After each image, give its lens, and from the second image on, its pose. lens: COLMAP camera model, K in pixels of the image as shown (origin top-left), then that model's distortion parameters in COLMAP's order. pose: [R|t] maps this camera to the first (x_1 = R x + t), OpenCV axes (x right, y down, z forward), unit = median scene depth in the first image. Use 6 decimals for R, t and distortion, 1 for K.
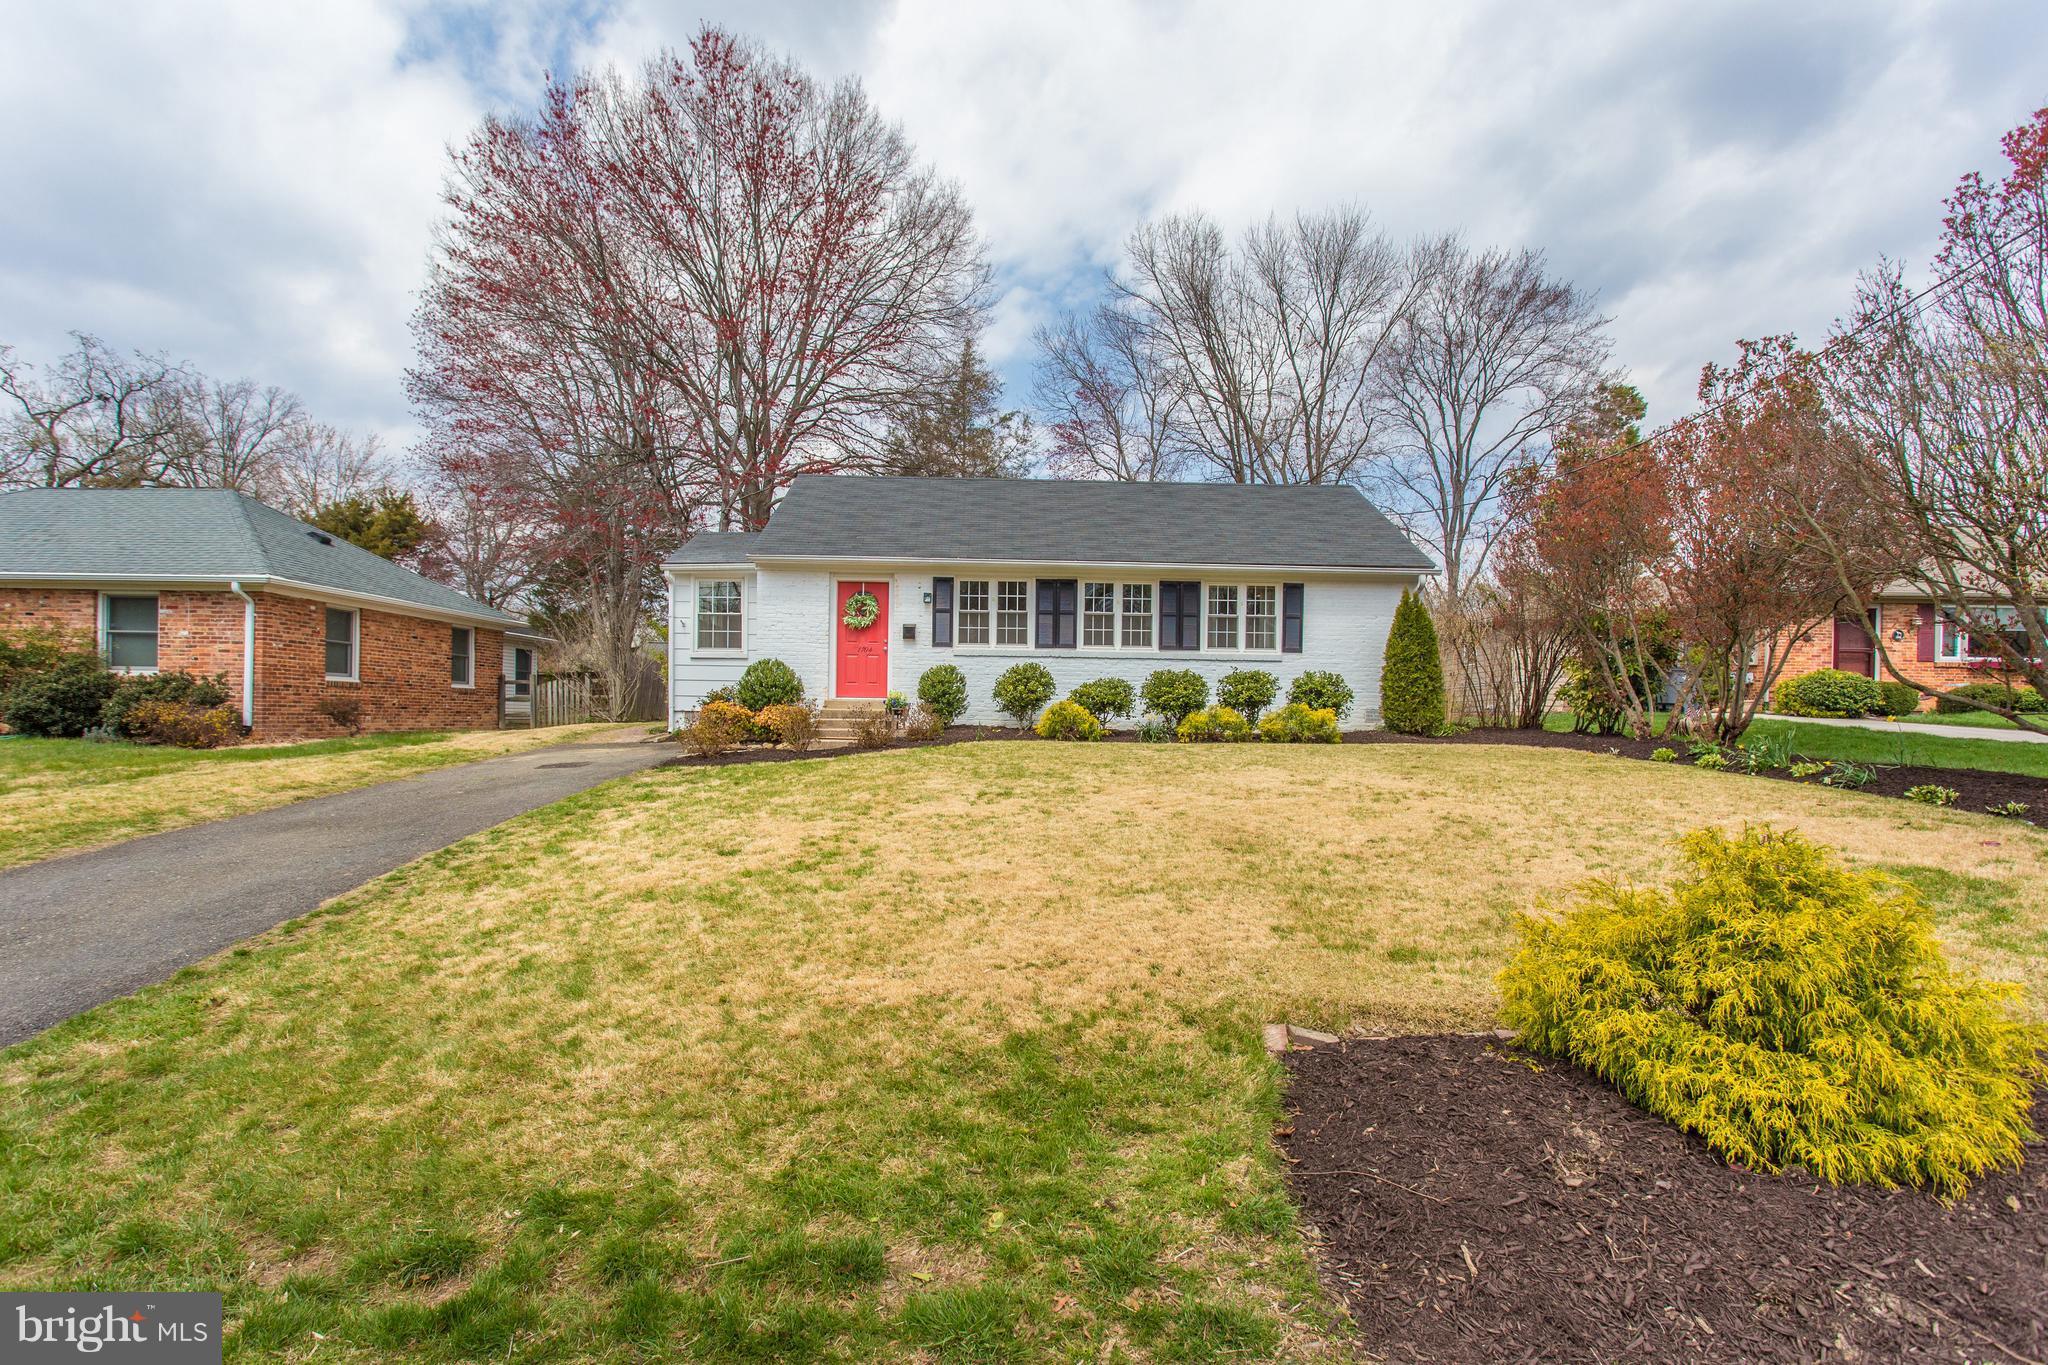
lens RADIAL K [[977.7, 0, 1012.3], [0, 977.7, 690.6], [0, 0, 1]] dist [0.000033, 0.000949]
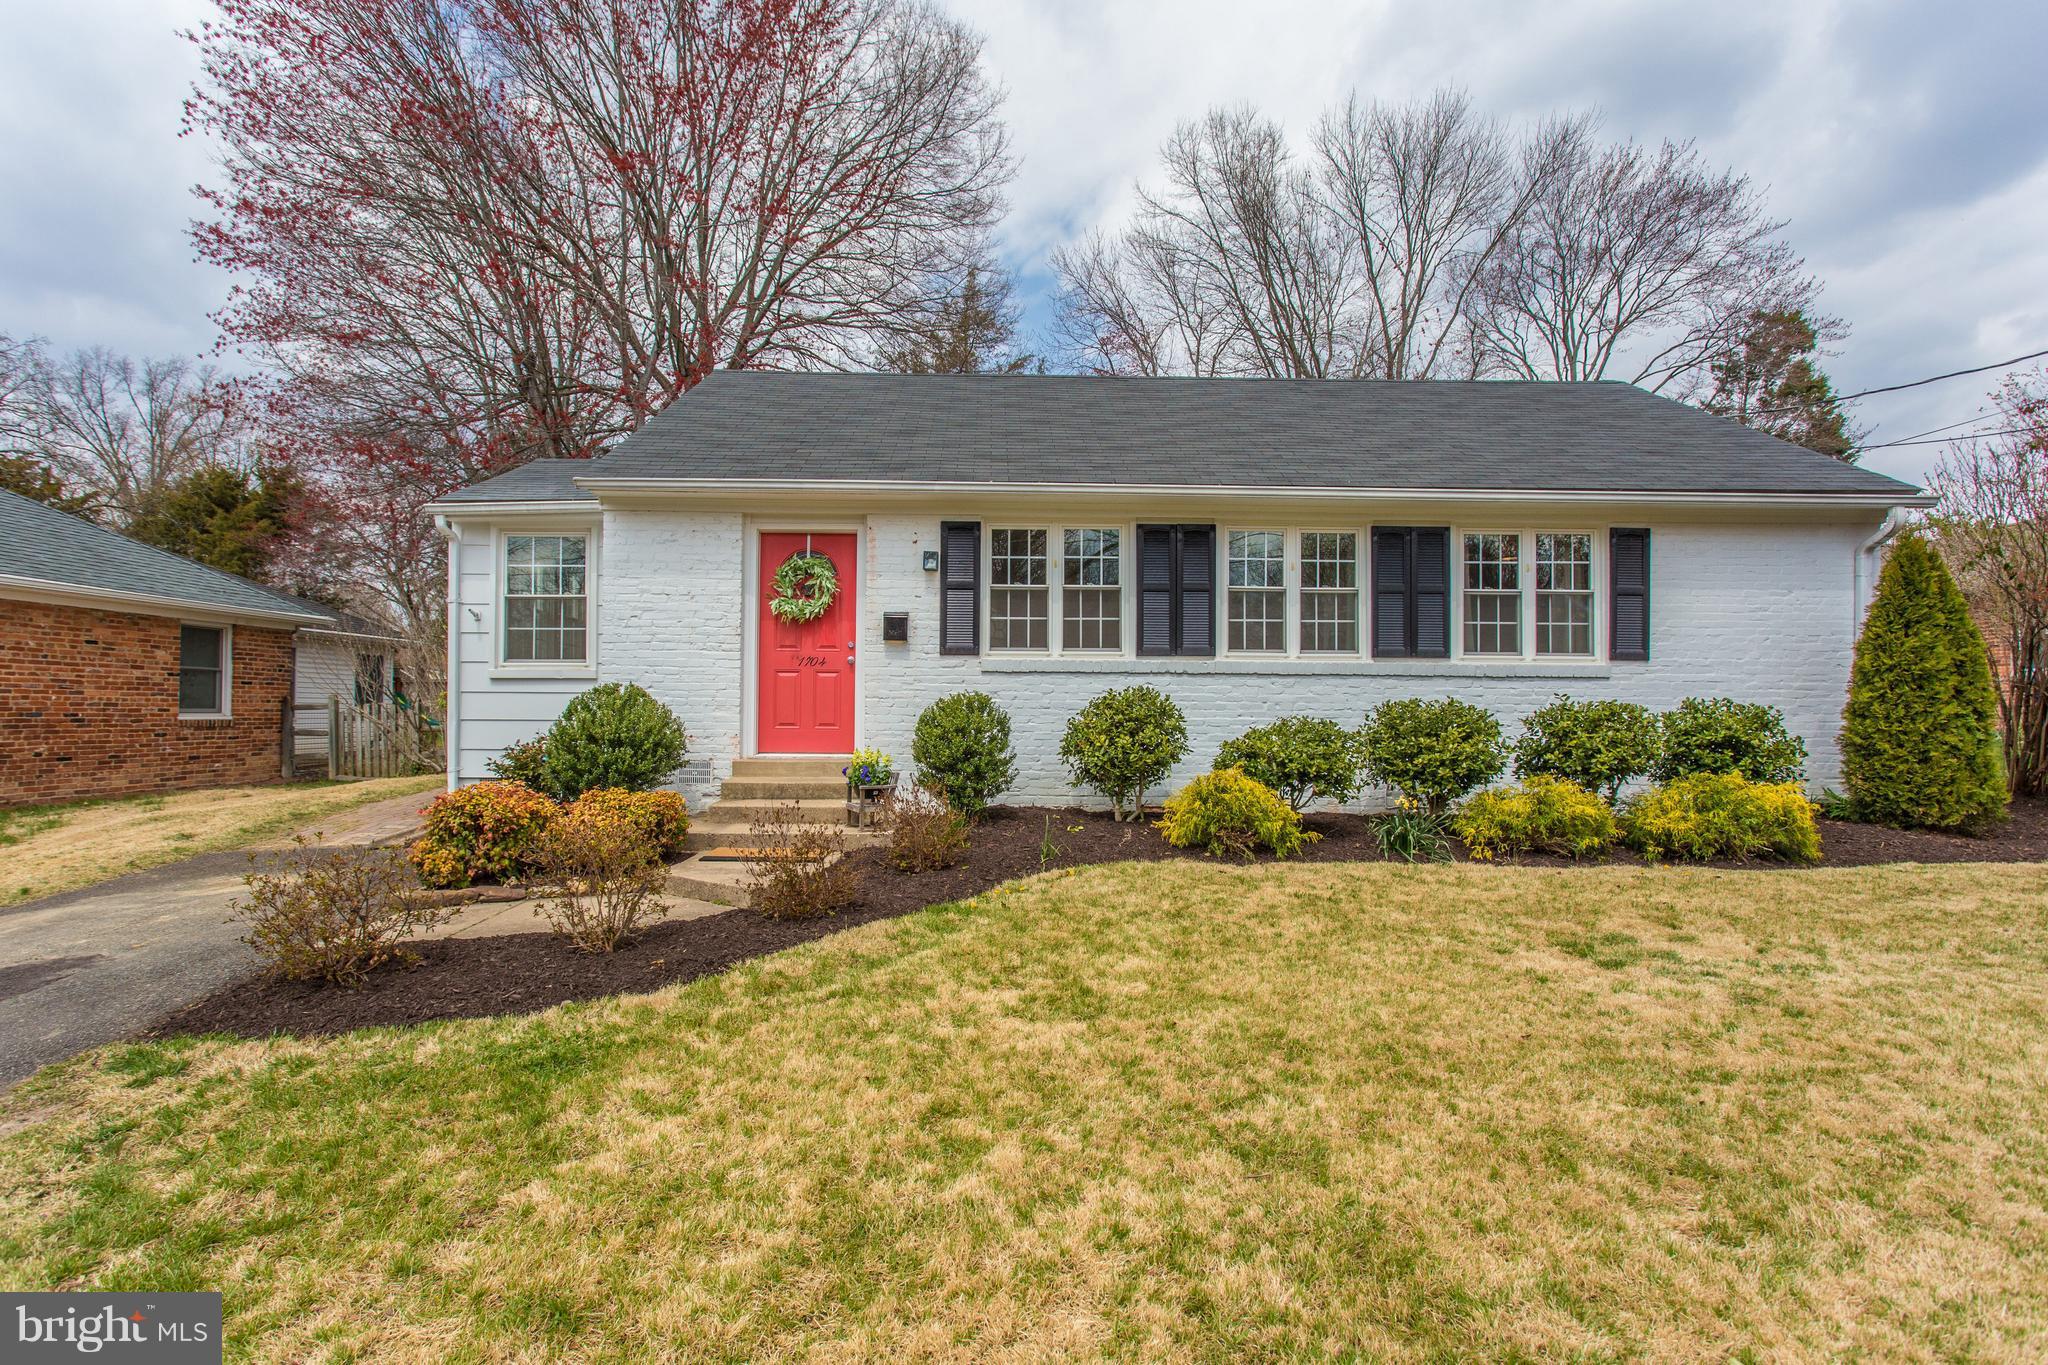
lens RADIAL K [[989.5, 0, 988.6], [0, 989.5, 683.9], [0, 0, 1]] dist [0.011563, 0.000254]
pose [[0.999823, -0.006866, -0.017528, -0.046100], [0.006842, 0.999976, -0.001440, -0.028262], [0.017537, 0.001320, 0.999845, 0.465218]]
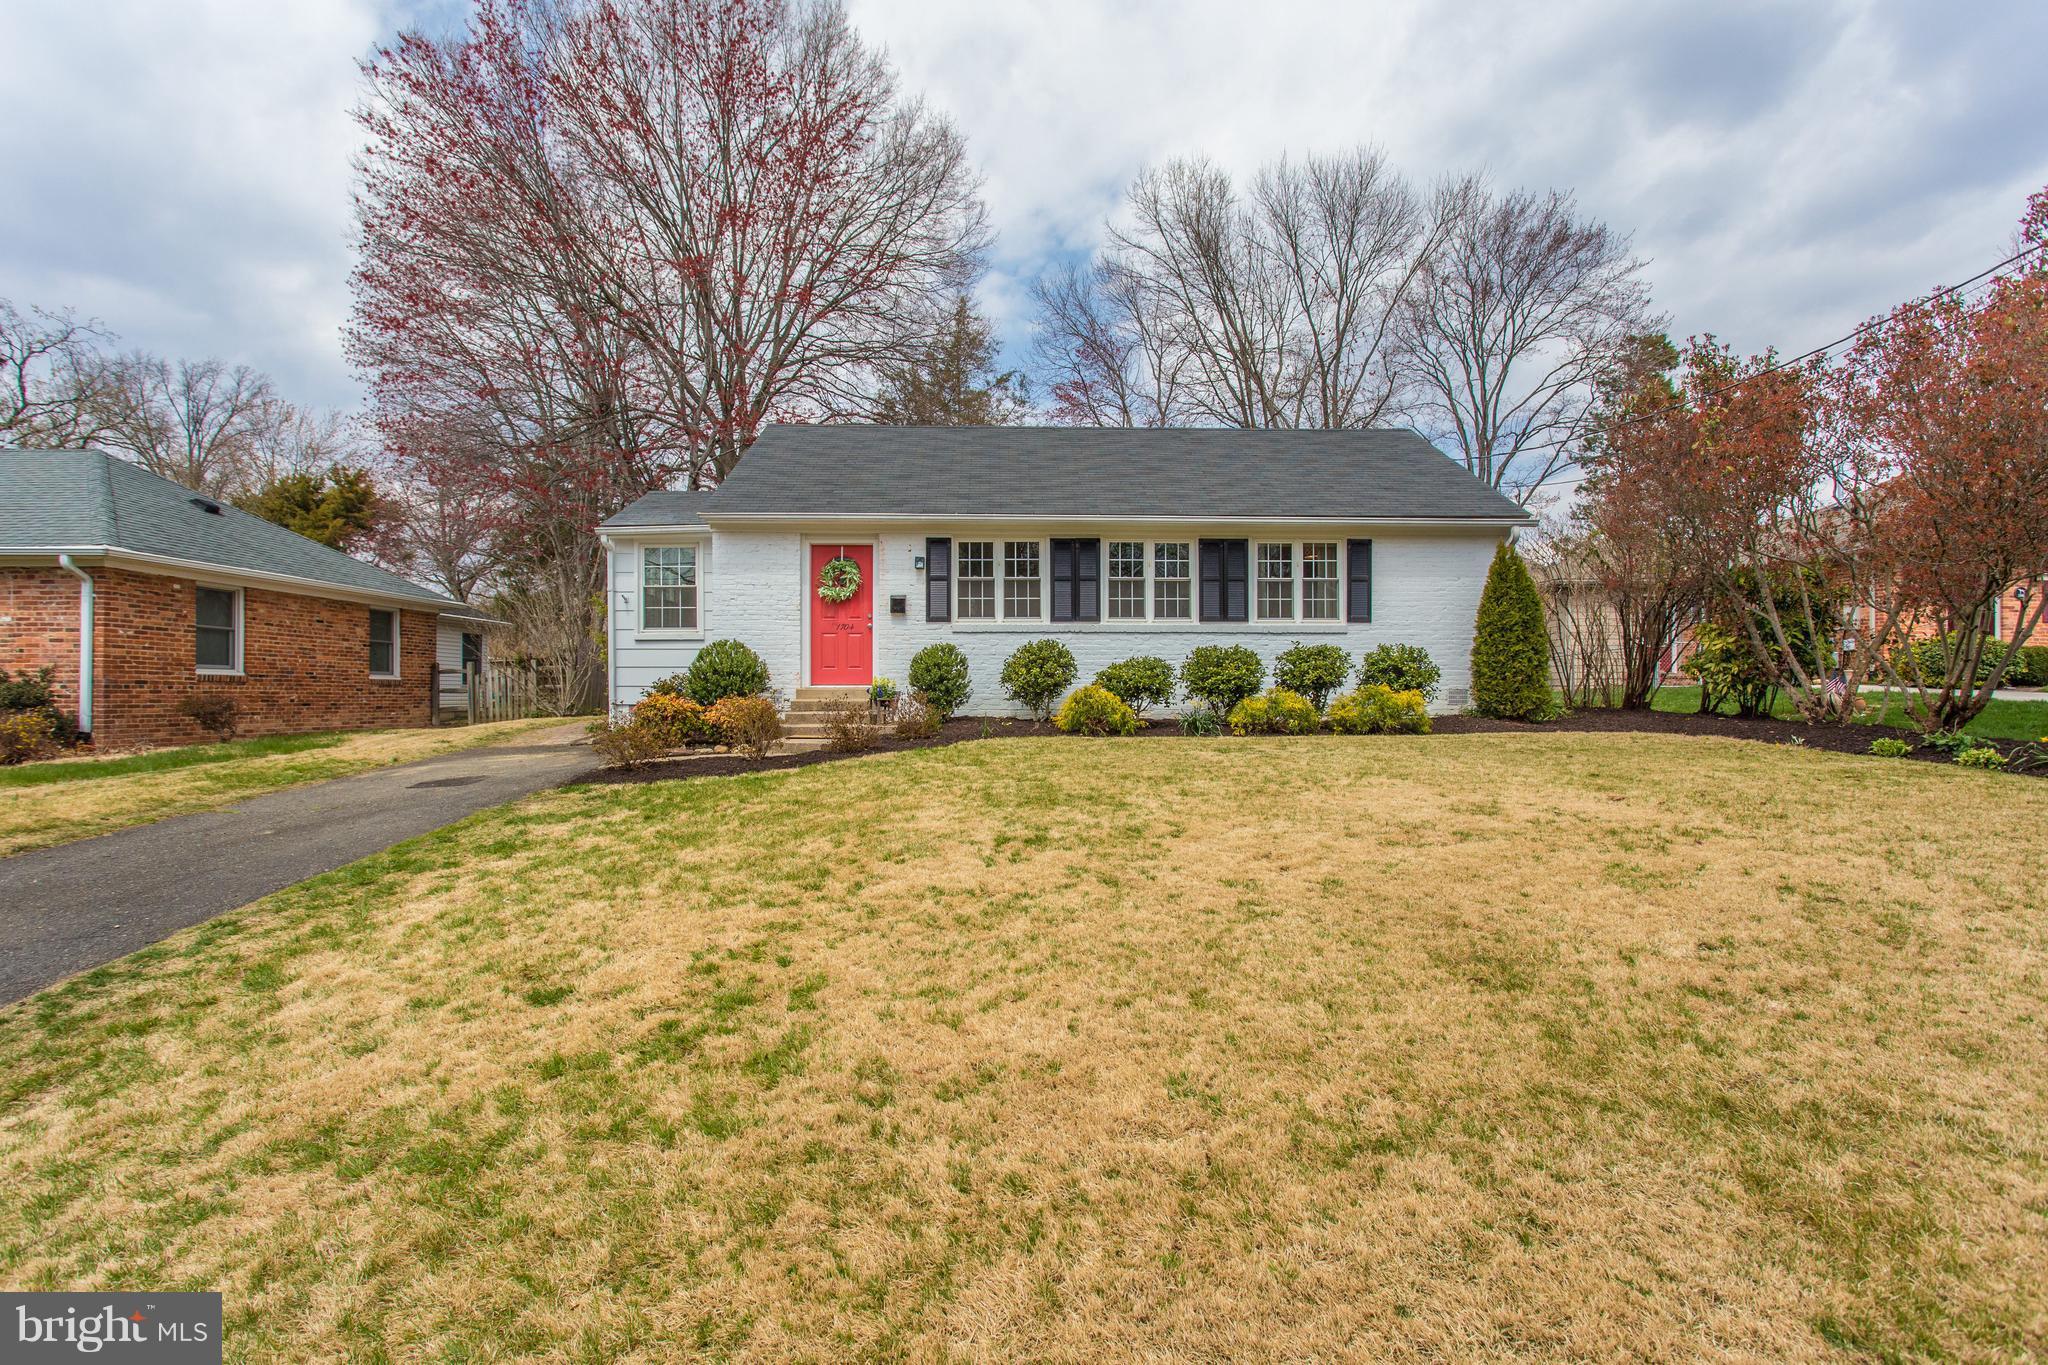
lens RADIAL K [[975.8, 0, 1017.3], [0, 975.8, 669.1], [0, 0, 1]] dist [0.004050, 0.000566]
pose [[0.999843, -0.015945, 0.007680, -0.011732], [0.015935, 0.999872, 0.001329, -0.004969], [-0.007700, -0.001206, 0.999970, 0.171922]]
